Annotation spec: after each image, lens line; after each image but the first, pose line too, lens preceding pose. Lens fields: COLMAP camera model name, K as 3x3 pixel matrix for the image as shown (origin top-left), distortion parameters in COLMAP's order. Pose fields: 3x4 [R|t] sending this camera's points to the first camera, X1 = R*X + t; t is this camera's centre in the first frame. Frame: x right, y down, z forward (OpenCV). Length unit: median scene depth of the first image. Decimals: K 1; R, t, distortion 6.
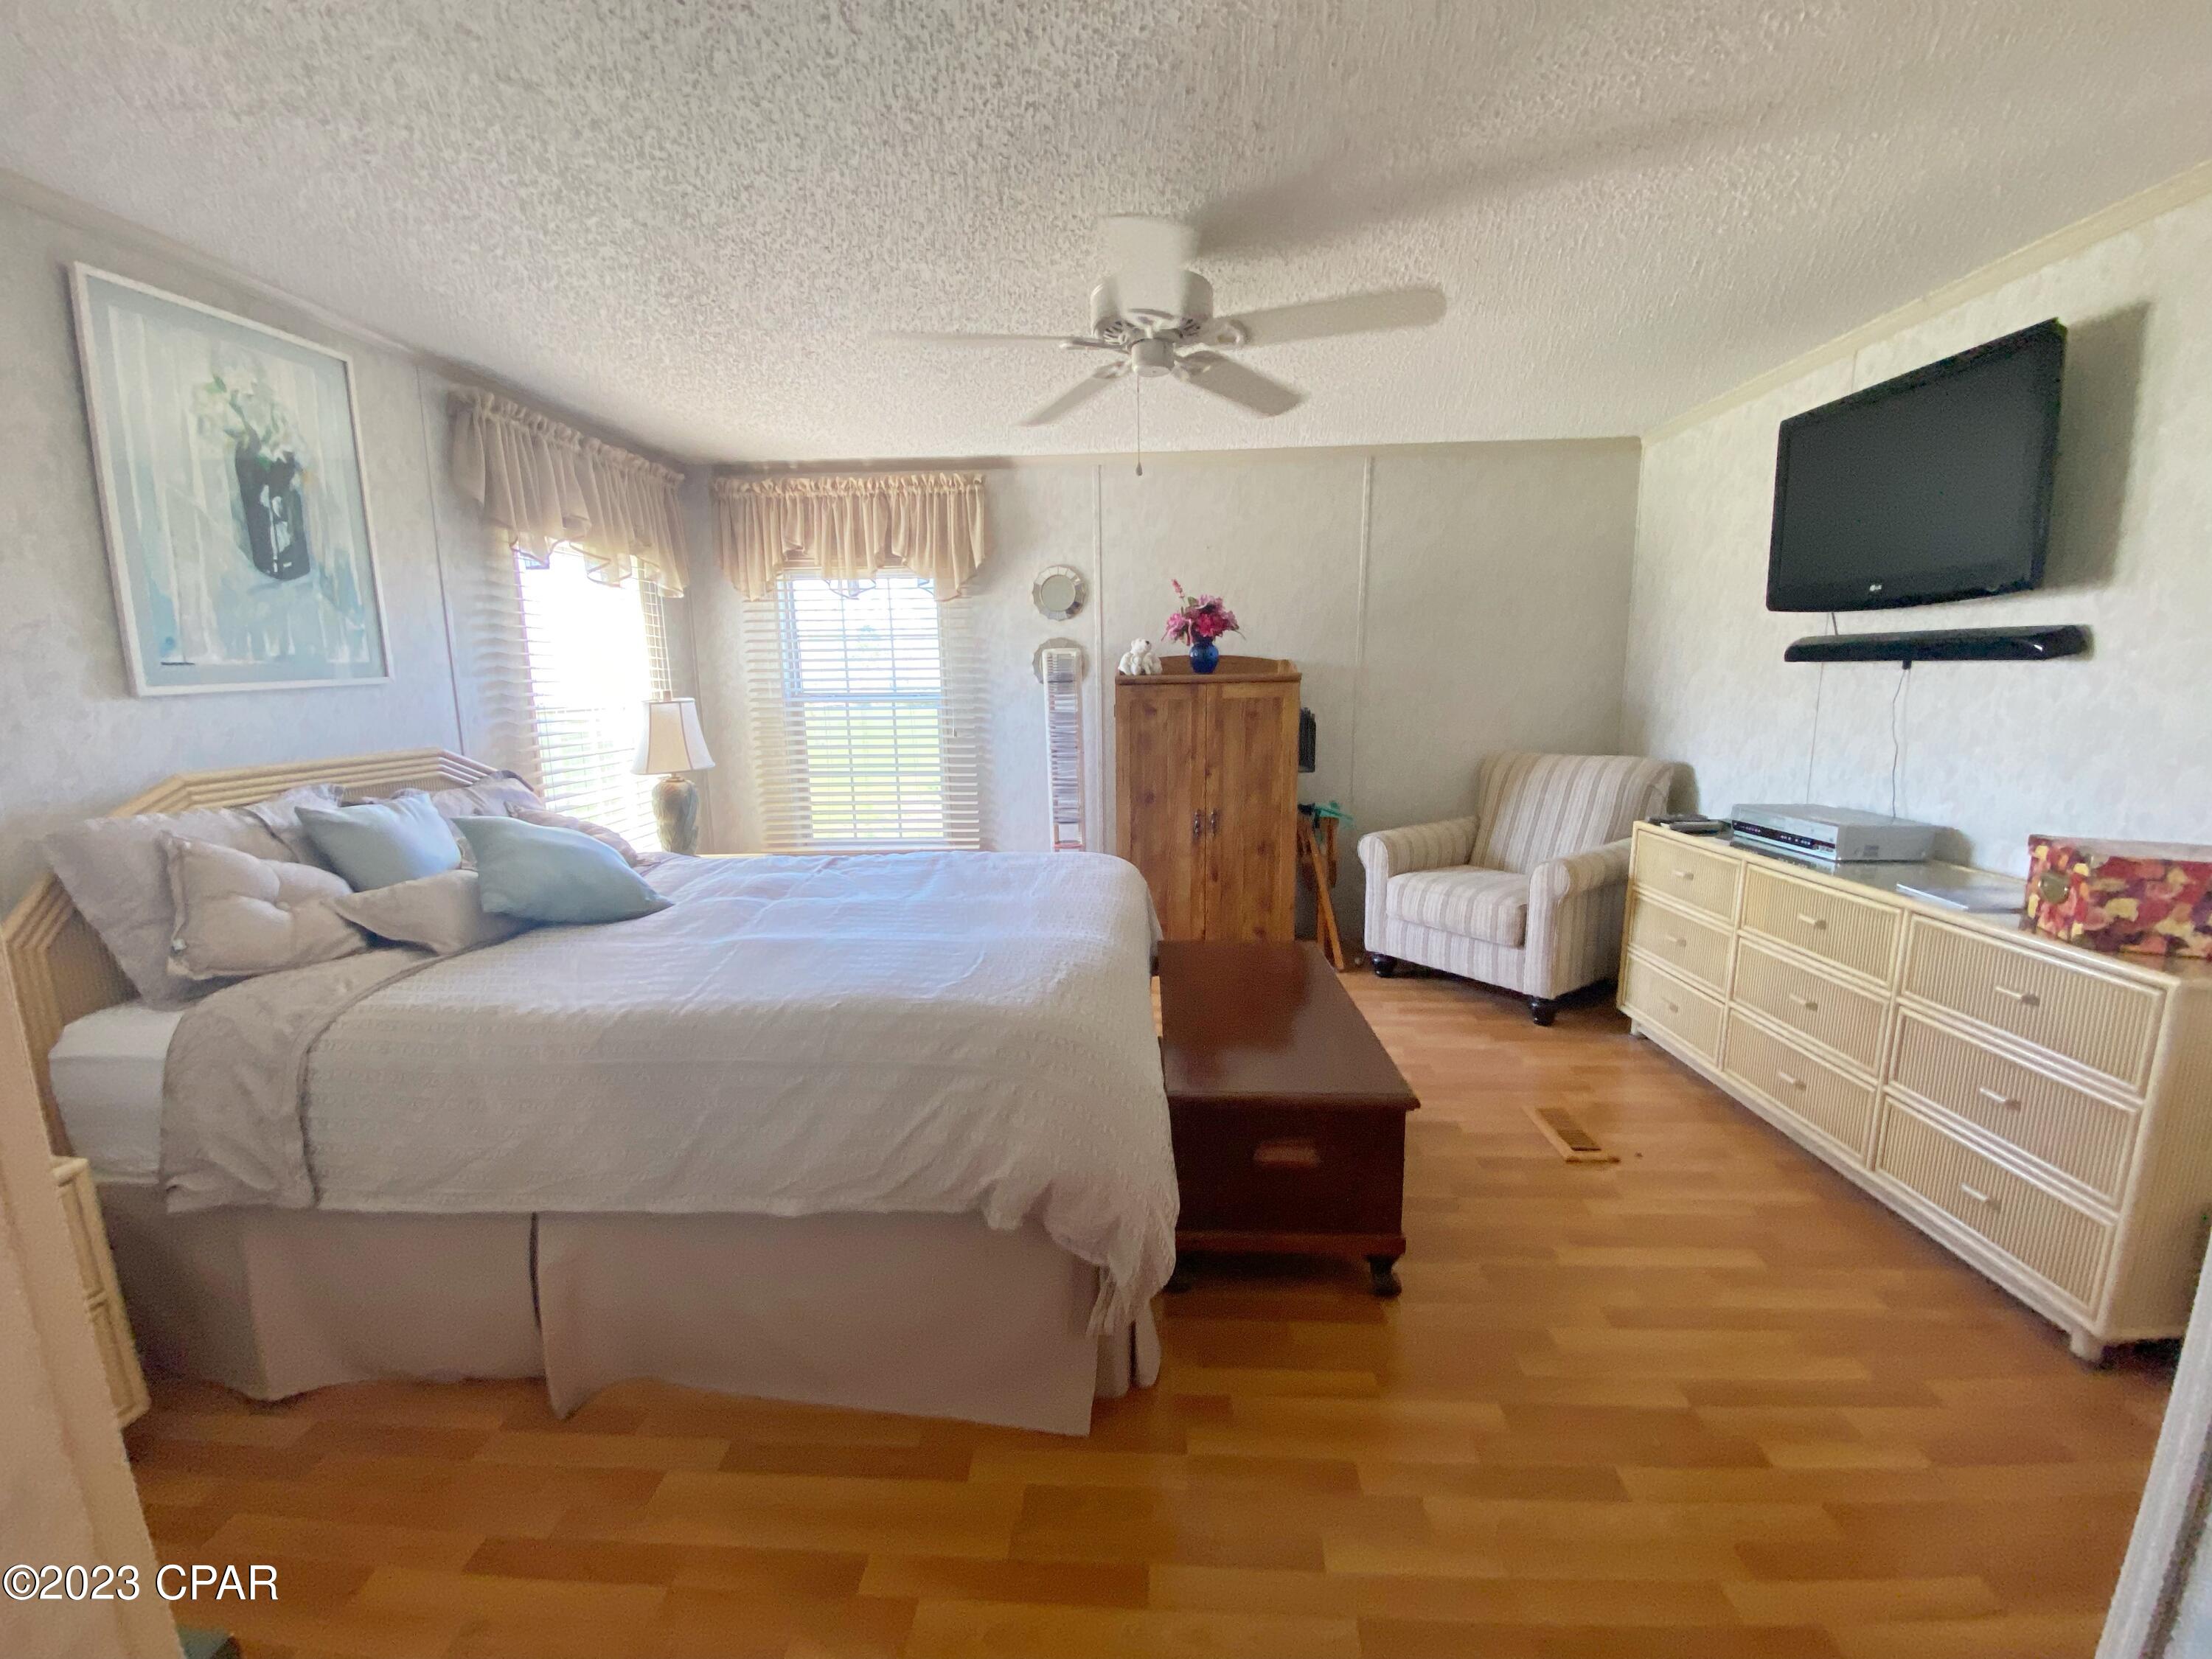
lens RADIAL K [[893.7, 0, 1106.0], [0, 893.7, 829.5], [0, 0, 1]] dist [0.060395, -0.033628]
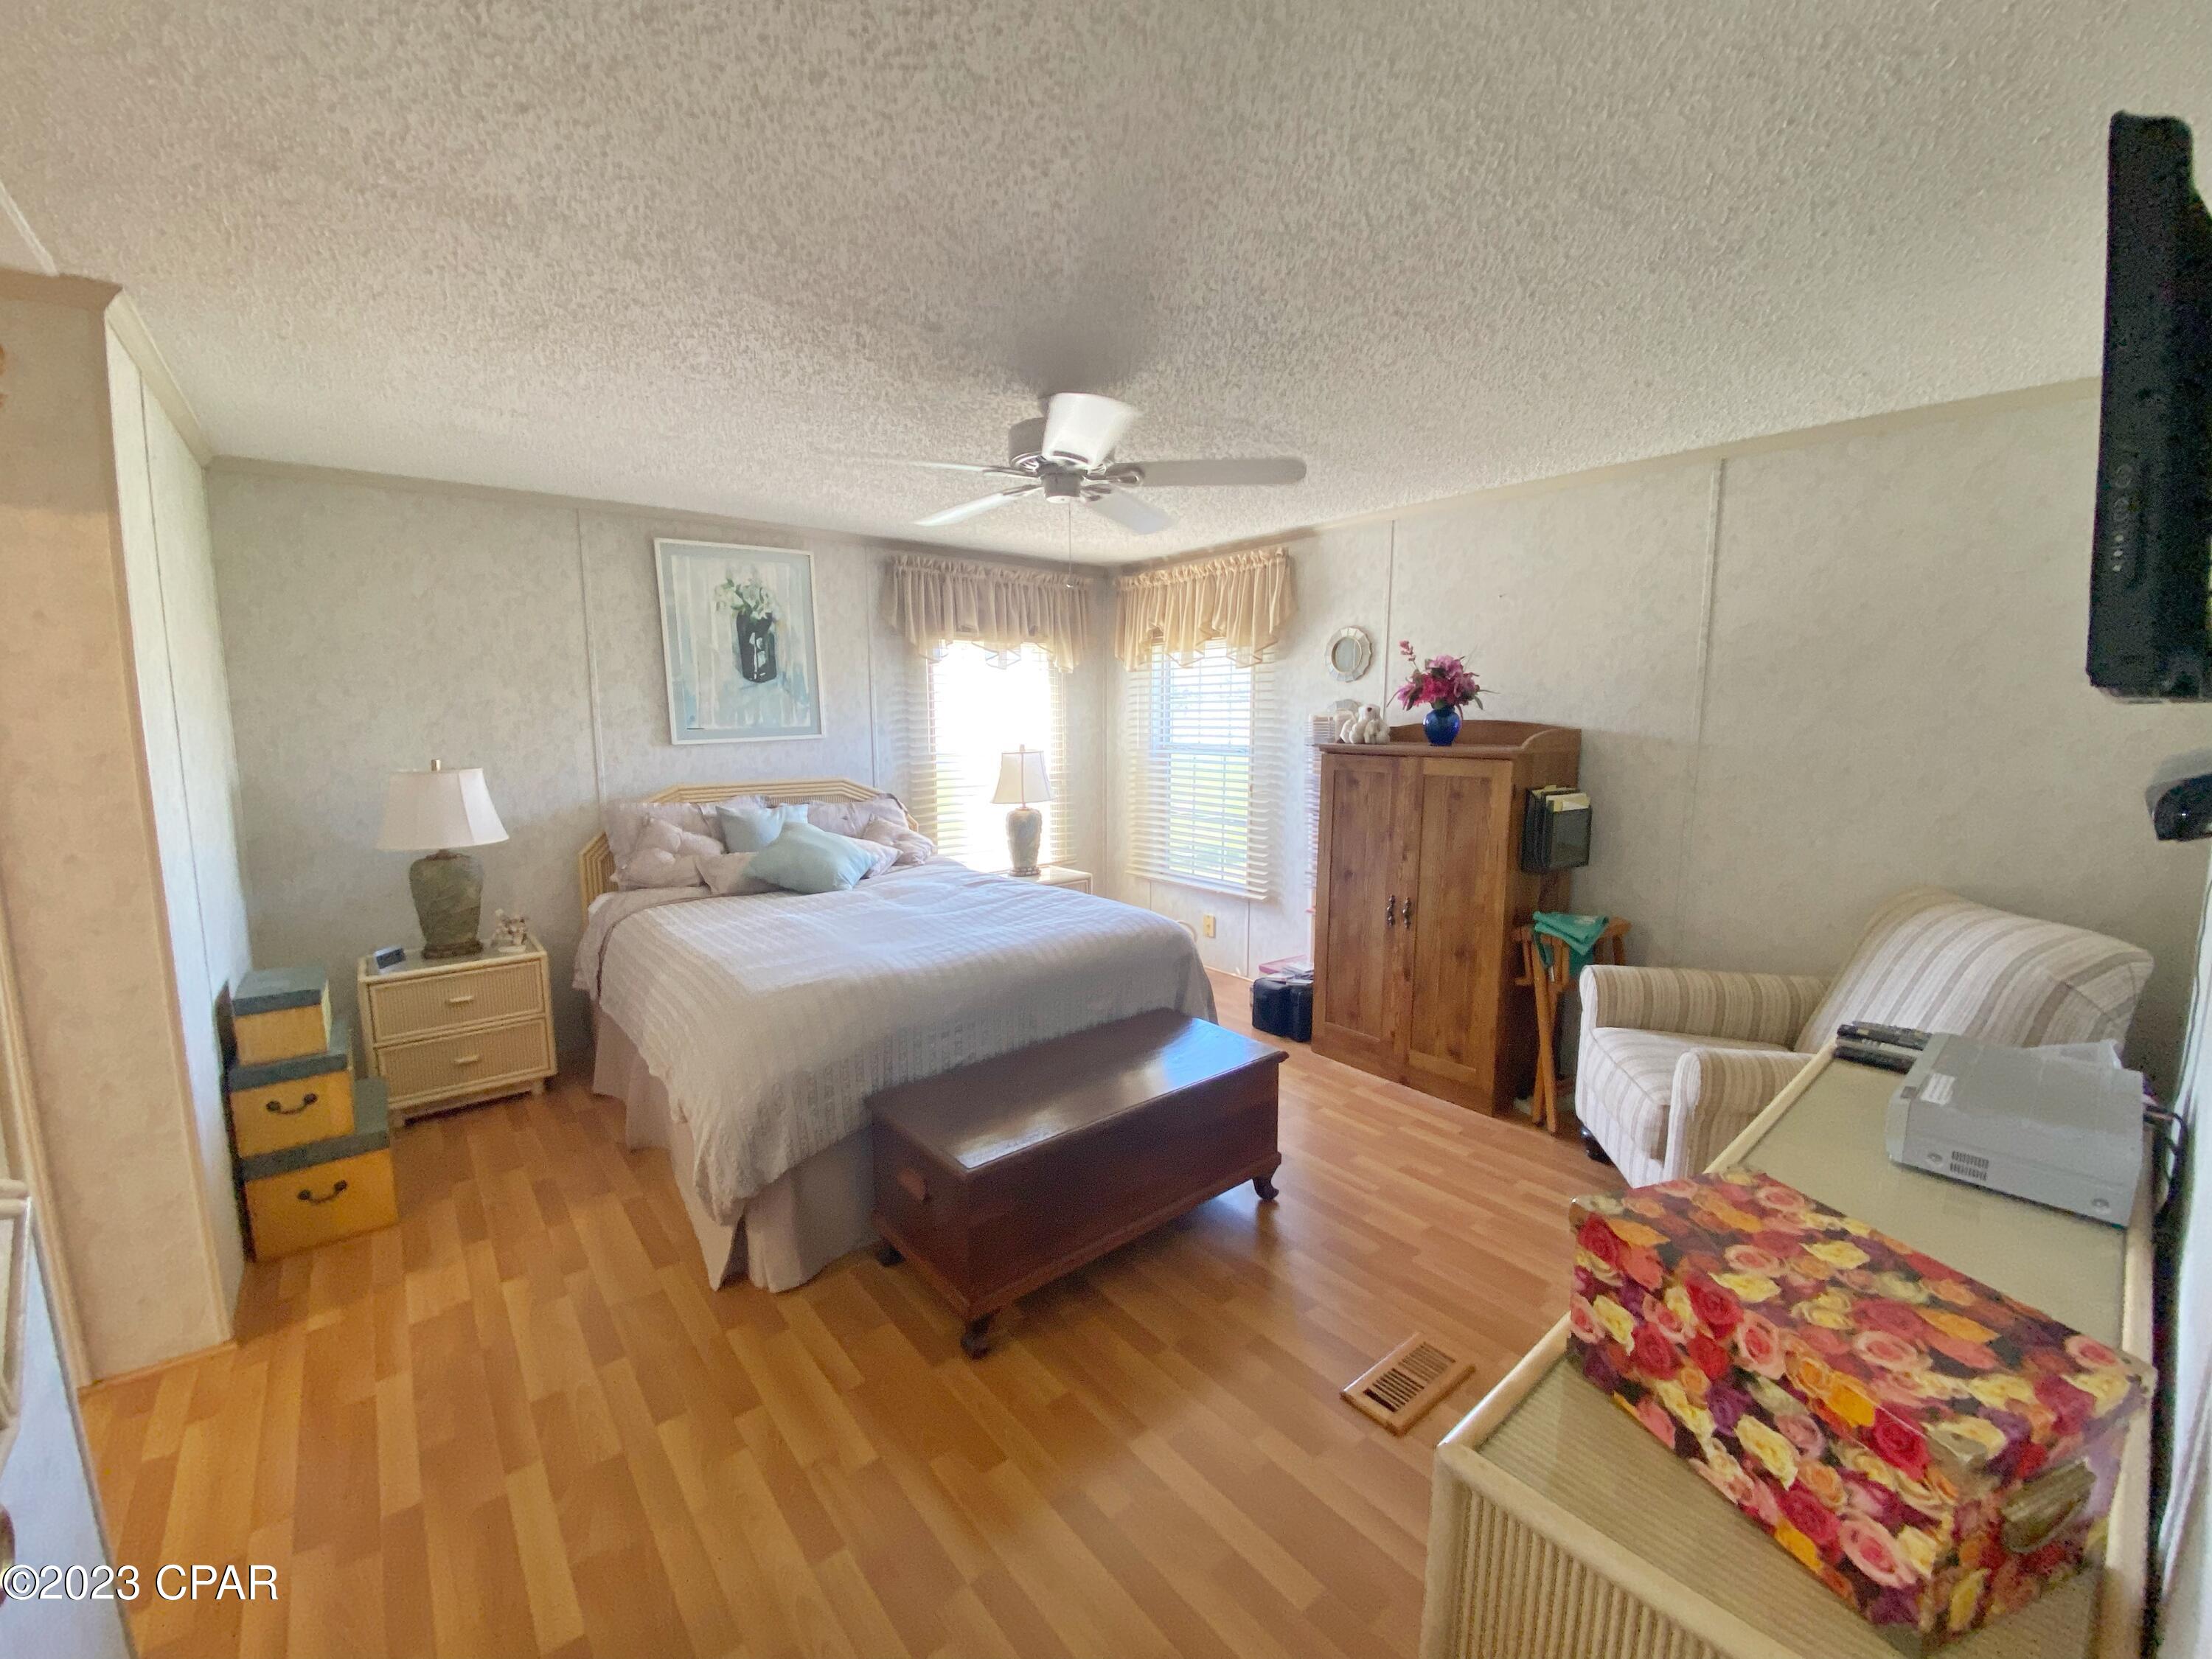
lens RADIAL K [[879.8, 0, 1128.1], [0, 879.8, 851.4], [0, 0, 1]] dist [-0.002605, -0.000251]
pose [[0.685060, 0.125966, -0.717513, 0.618805], [-0.134310, 0.989892, 0.045549, -0.079357], [0.715998, 0.065165, 0.695054, 0.221609]]
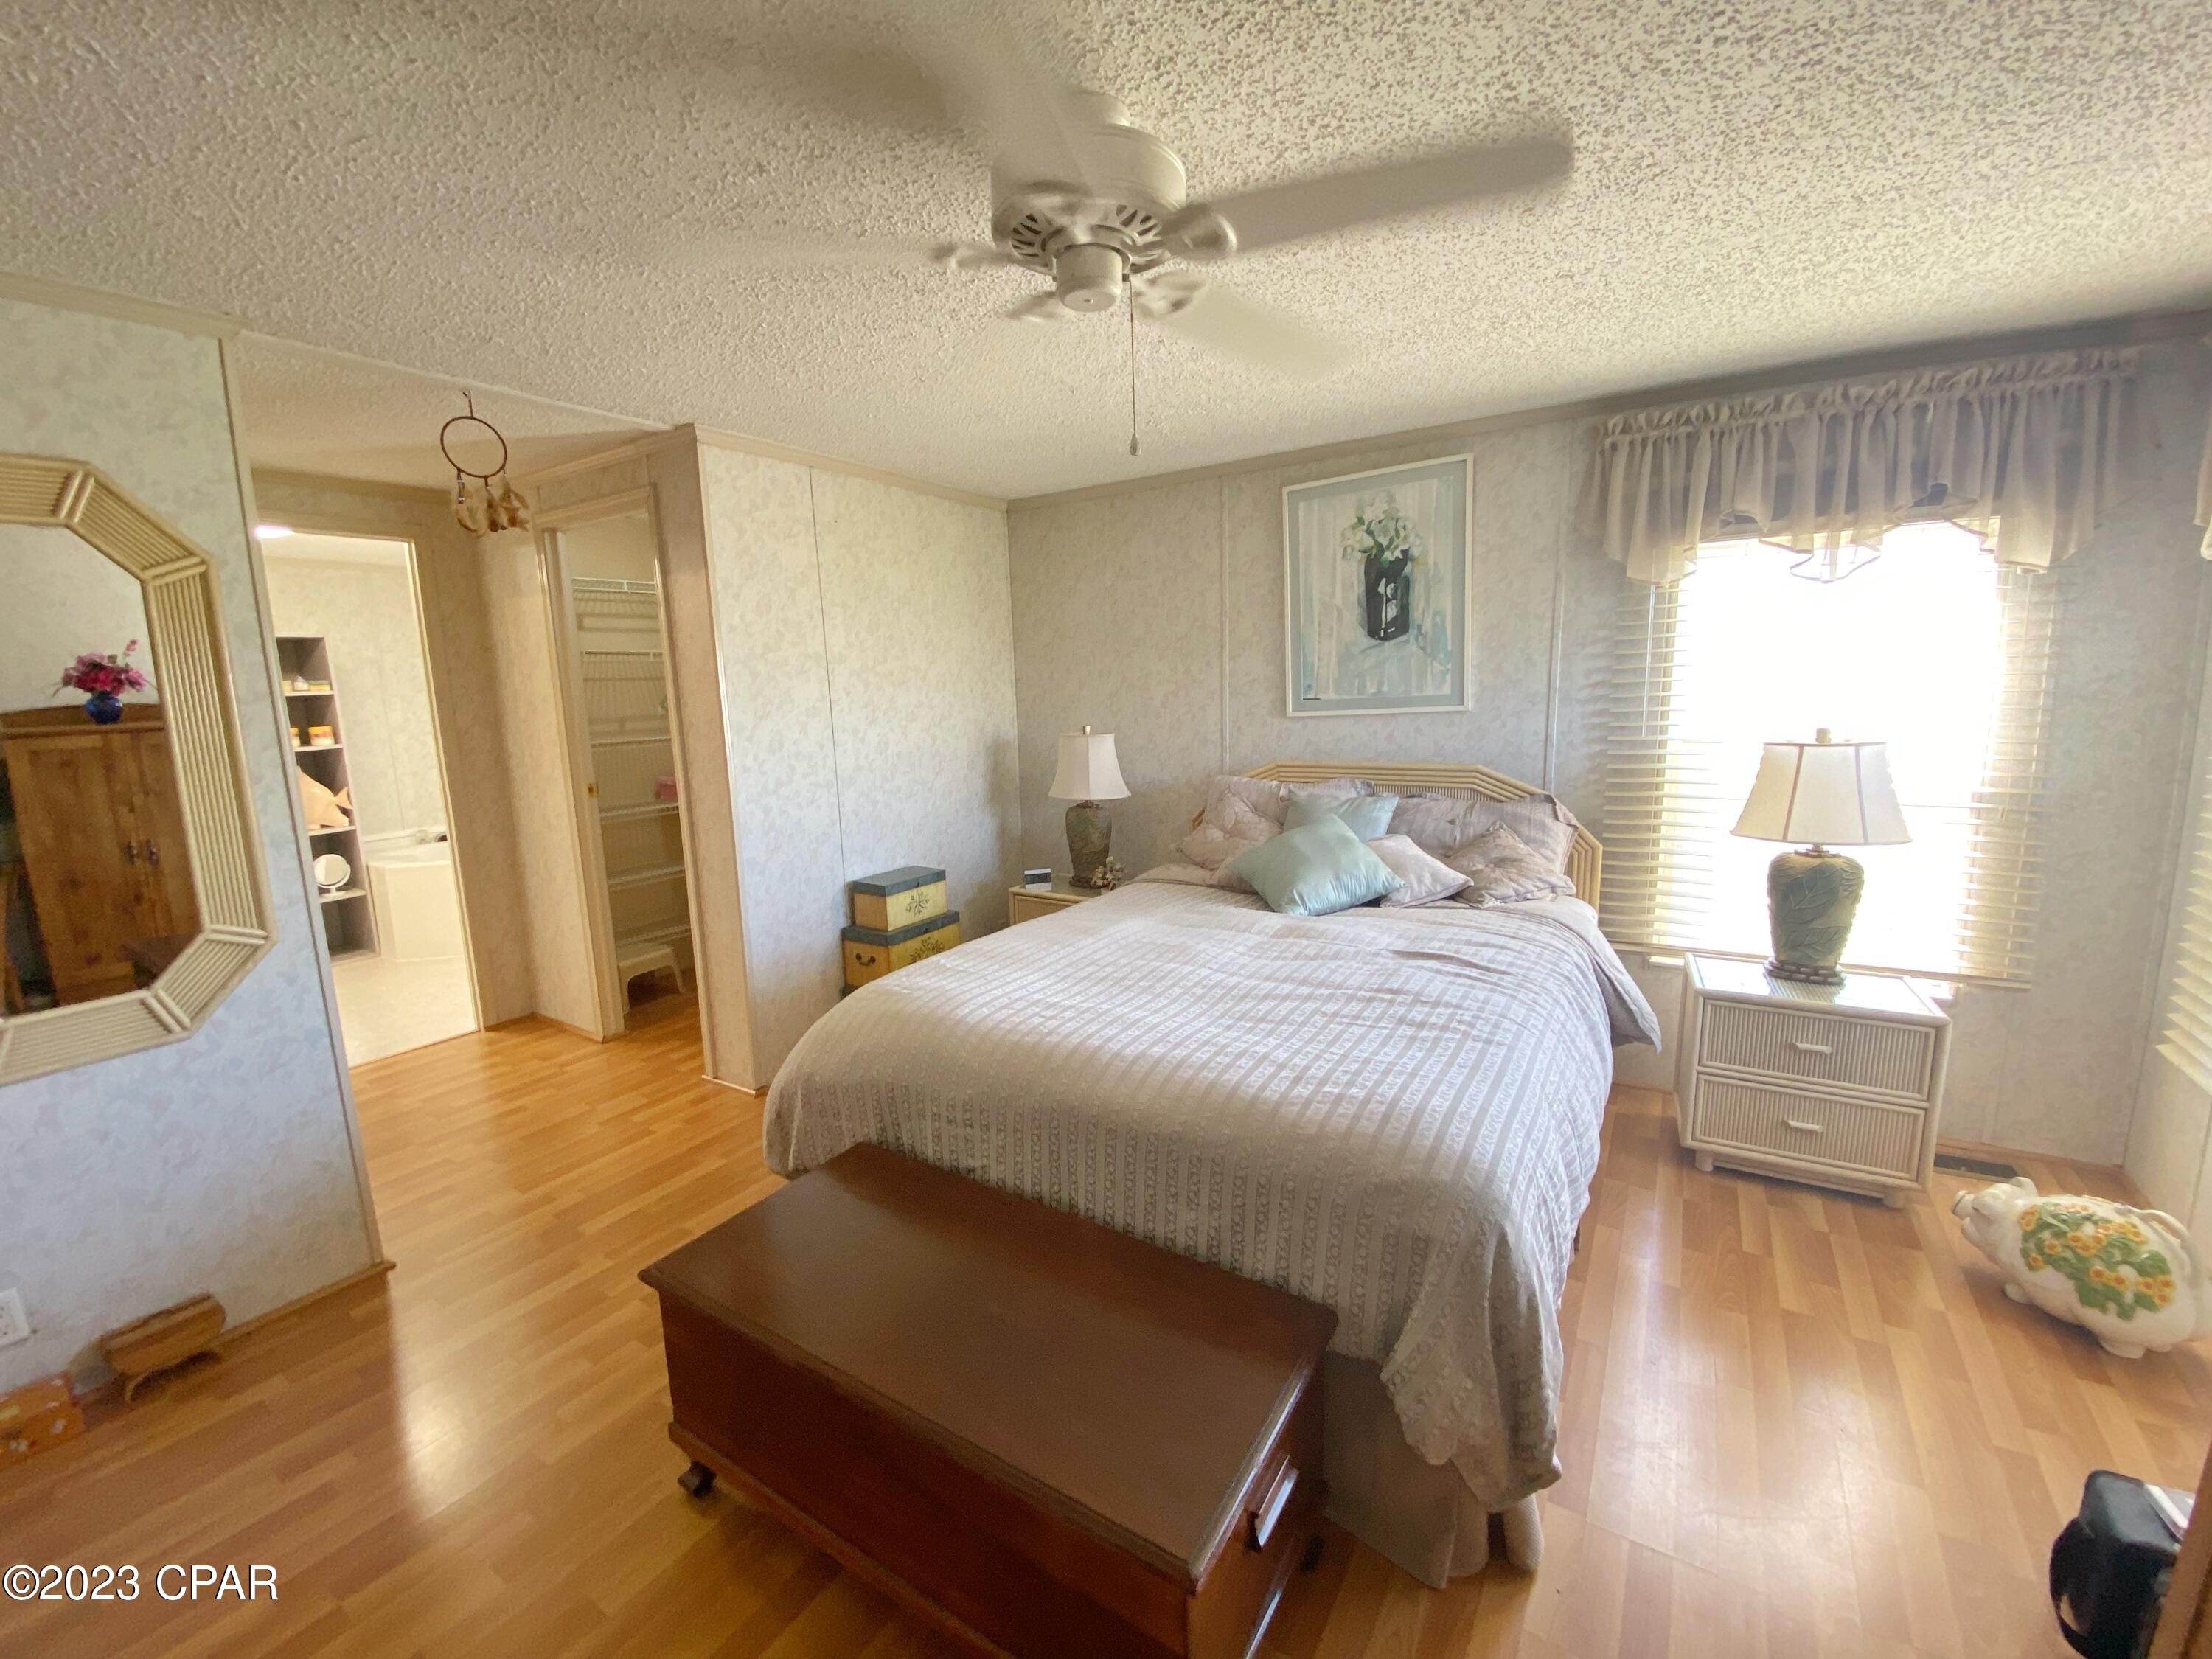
lens RADIAL K [[893.7, 0, 1106.0], [0, 893.7, 829.5], [0, 0, 1]] dist [0.060395, -0.033628]
pose [[-0.500418, 0.164129, -0.850085, 0.414391], [-0.118350, 0.959682, 0.254958, -0.200762], [0.857657, 0.228194, -0.460817, 0.914000]]
